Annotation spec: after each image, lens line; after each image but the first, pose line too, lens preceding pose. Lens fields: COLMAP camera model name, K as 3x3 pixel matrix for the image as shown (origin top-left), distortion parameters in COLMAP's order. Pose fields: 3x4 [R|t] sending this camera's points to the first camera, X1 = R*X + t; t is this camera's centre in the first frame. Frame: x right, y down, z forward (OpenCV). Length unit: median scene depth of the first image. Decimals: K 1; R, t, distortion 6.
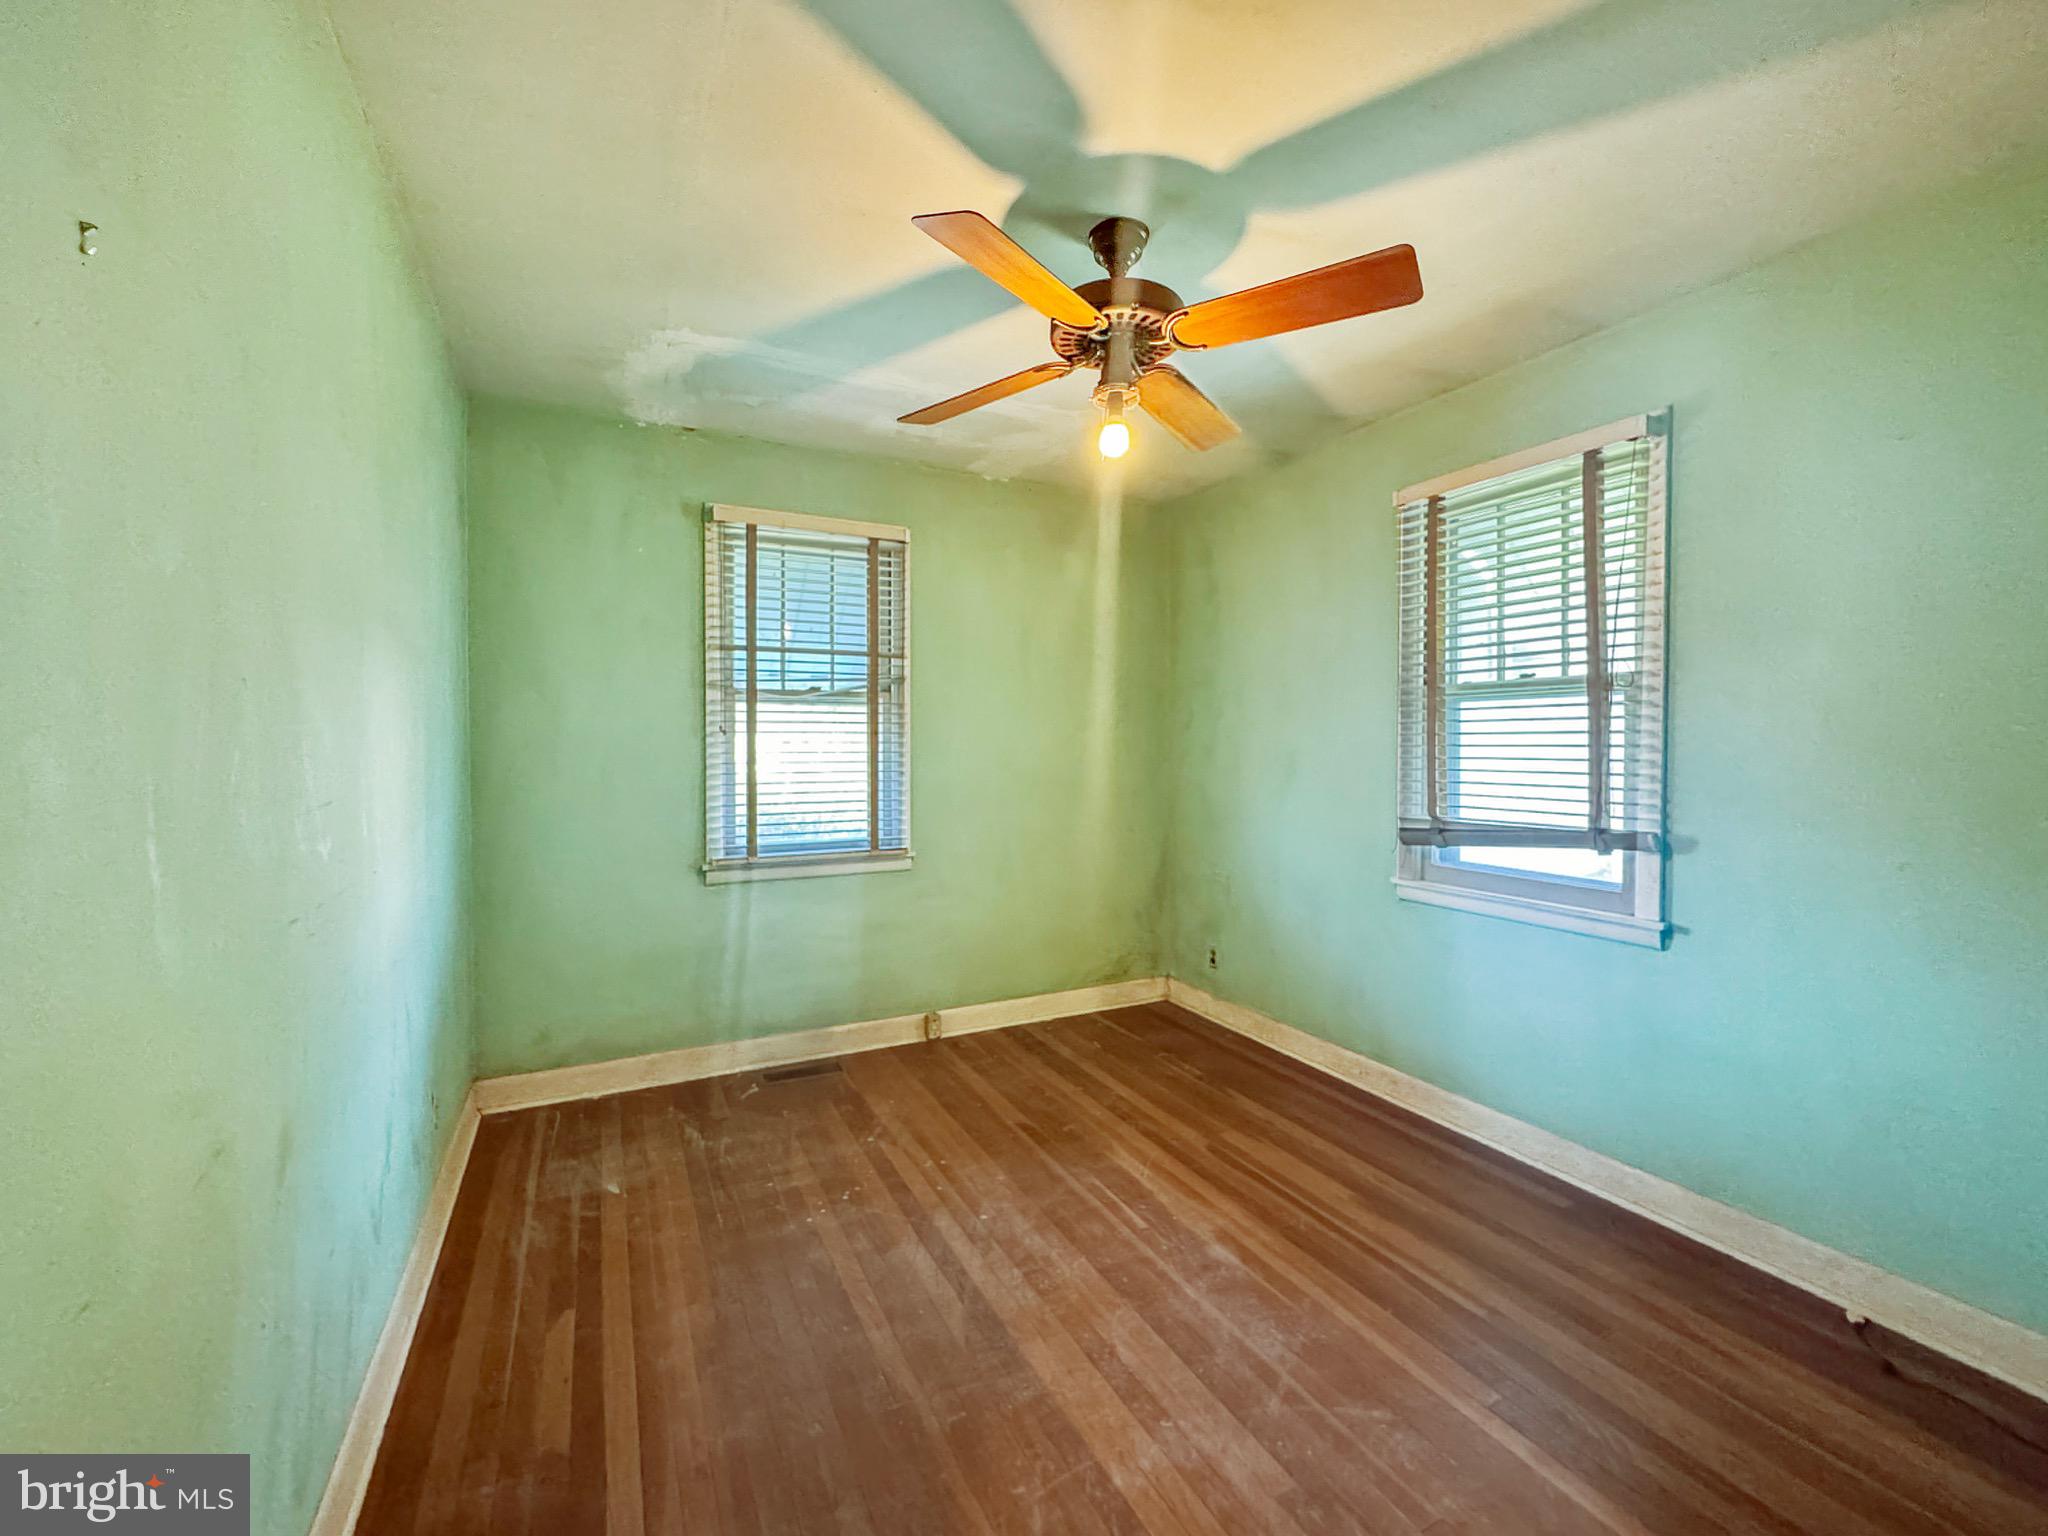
lens RADIAL K [[827.3, 0, 1023.0], [0, 827.3, 757.2], [0, 0, 1]] dist [-0.002056, -0.000072]
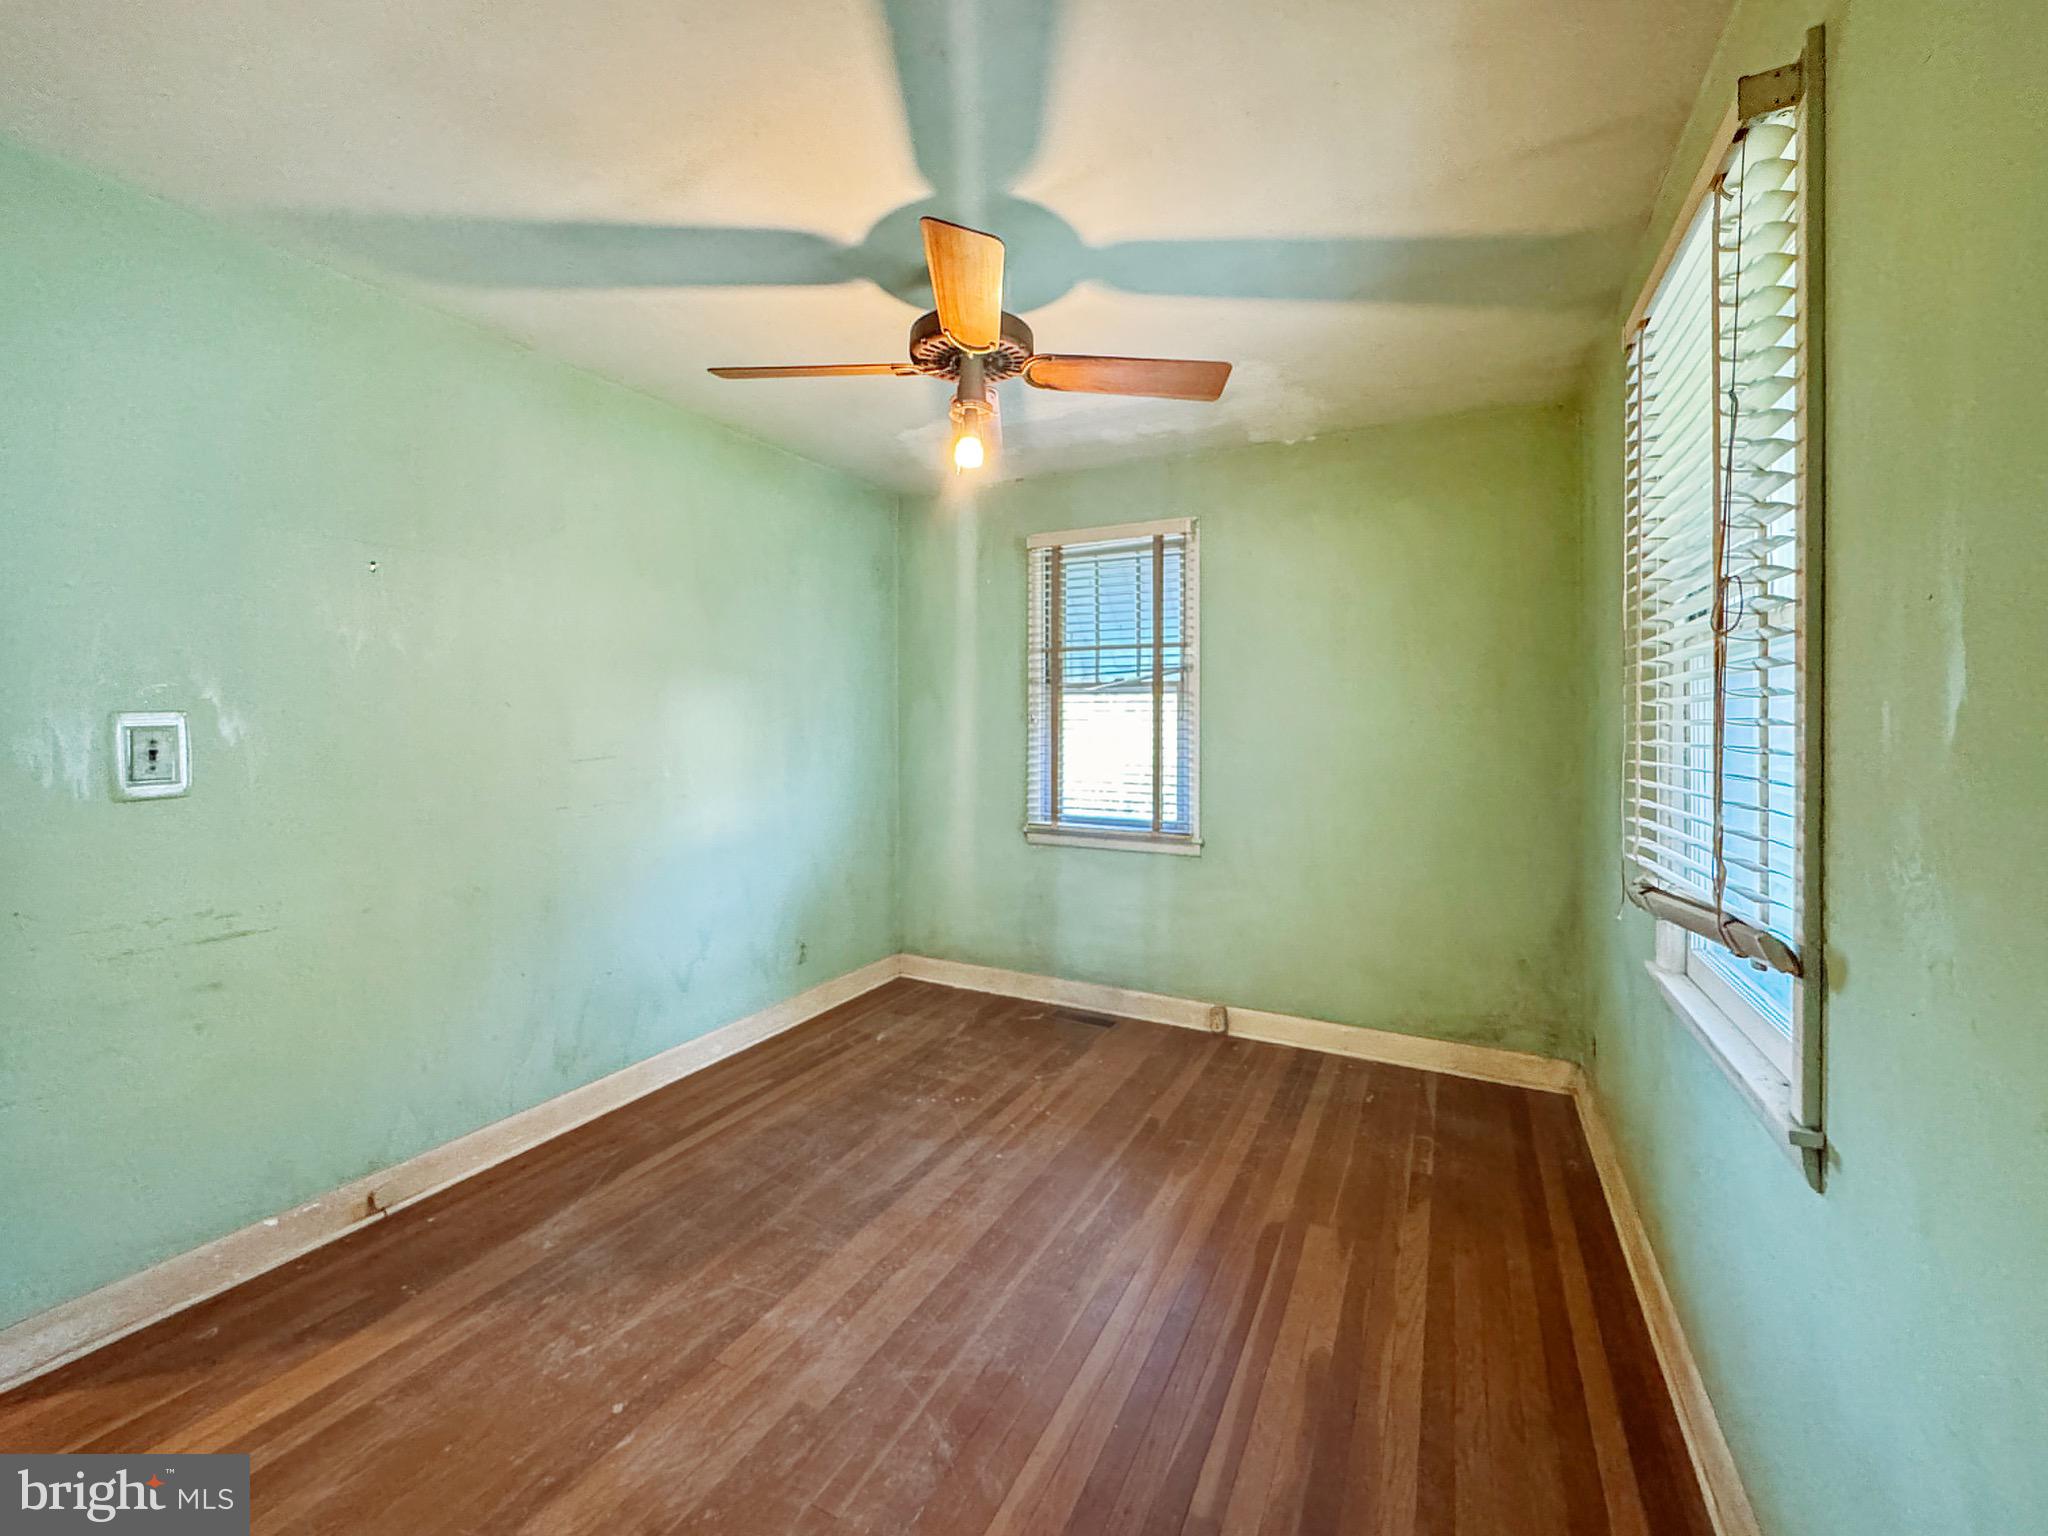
lens RADIAL K [[836.7, 0, 1025.9], [0, 836.7, 728.1], [0, 0, 1]] dist [-0.017344, -0.000253]
pose [[0.590355, 0.006029, -0.807121, 0.689298], [-0.026345, 0.999583, -0.011803, -0.002681], [0.806714, 0.028231, 0.590268, 0.281670]]
